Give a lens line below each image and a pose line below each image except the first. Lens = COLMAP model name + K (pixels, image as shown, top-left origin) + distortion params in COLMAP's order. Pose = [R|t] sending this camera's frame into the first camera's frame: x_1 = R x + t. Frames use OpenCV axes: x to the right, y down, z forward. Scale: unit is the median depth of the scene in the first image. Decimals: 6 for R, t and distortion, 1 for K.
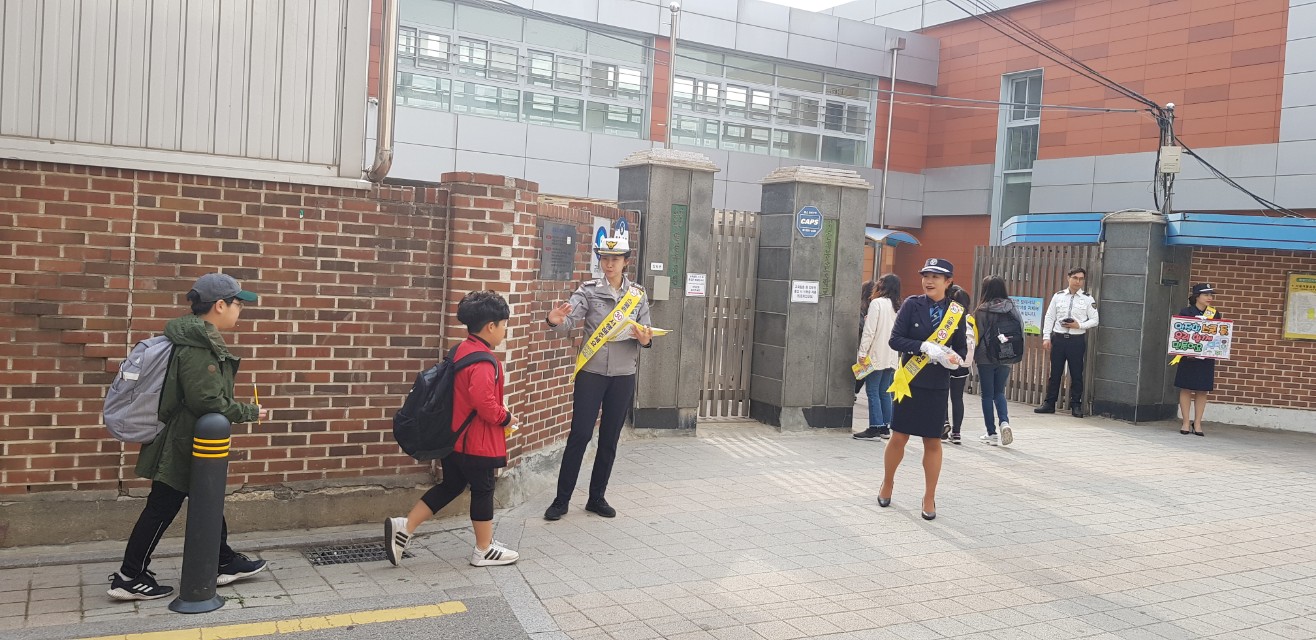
lens RADIAL K [[1073.1, 0, 613.0], [0, 1073.1, 319.4], [0, 0, 1]] dist [0.056917, -0.124244]
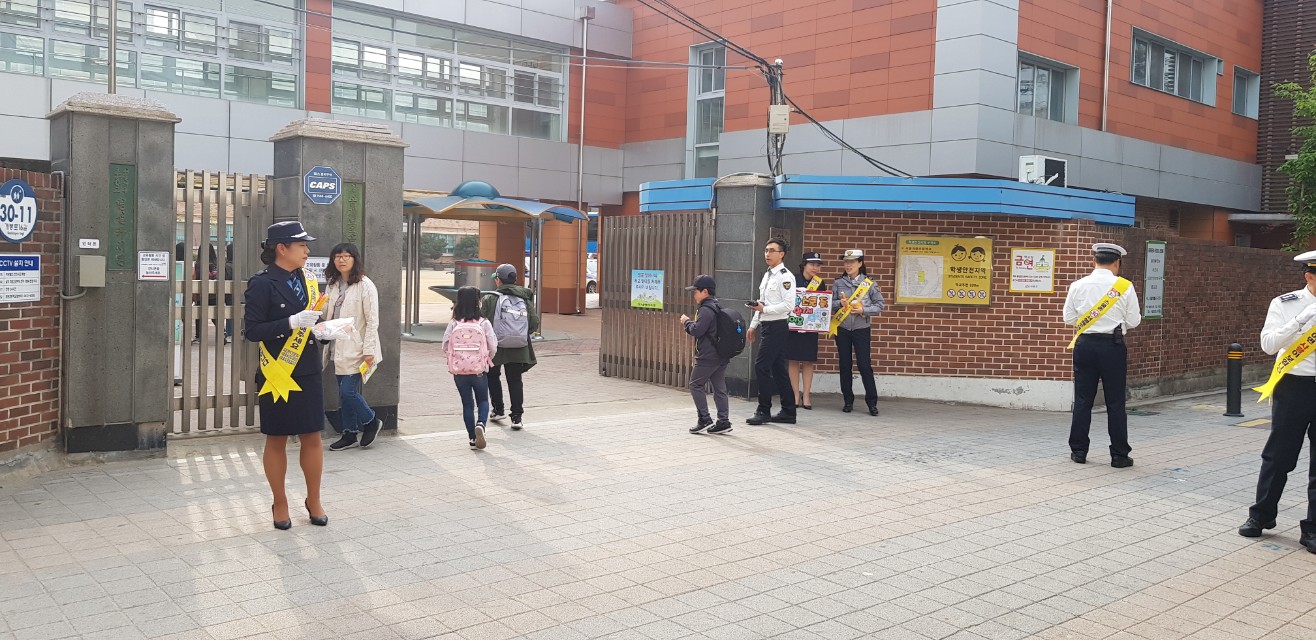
lens RADIAL K [[1073.1, 0, 651.0], [0, 1073.1, 323.4], [0, 0, 1]] dist [0.056917, -0.124244]
pose [[0.972977, -0.045245, 0.226425, 0.149272], [0.041549, 0.998914, 0.021063, 0.005057], [-0.227132, -0.011086, 0.973801, 0.084879]]
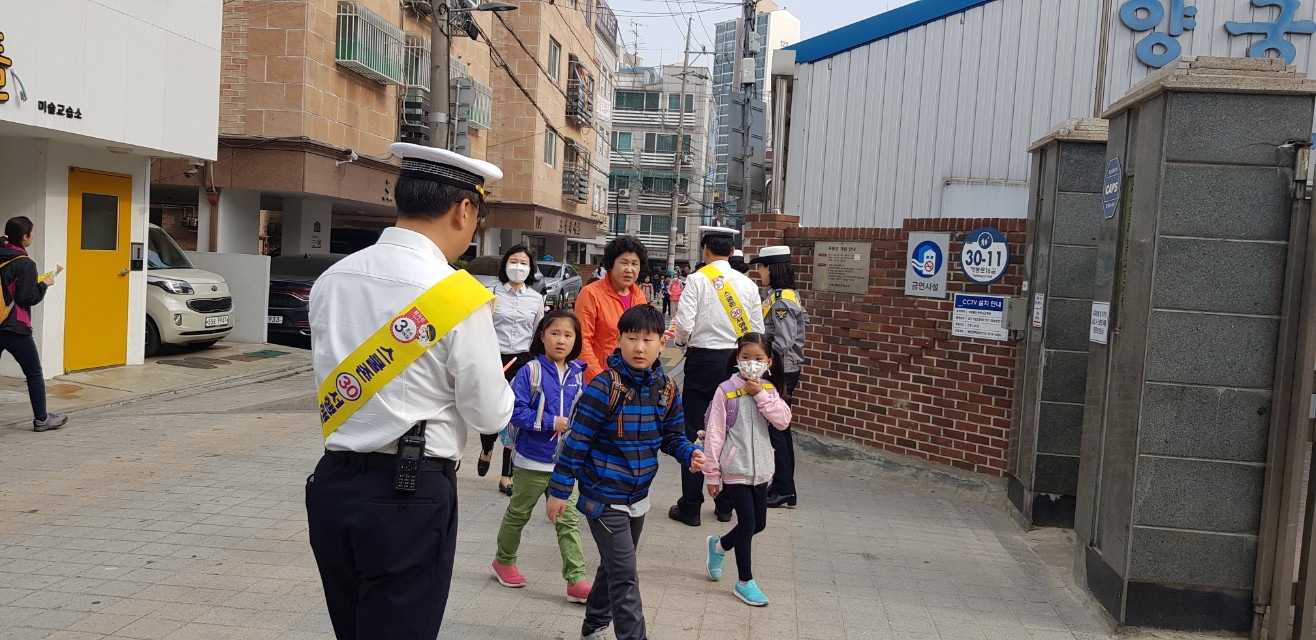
lens RADIAL K [[1073.1, 0, 671.1], [0, 1073.1, 317.7], [0, 0, 1]] dist [0.056917, -0.124244]
pose [[-0.552501, -0.045106, -0.832291, 0.469041], [-0.128787, 0.991163, 0.031777, -0.011397], [0.823502, 0.124745, -0.553428, 0.709203]]
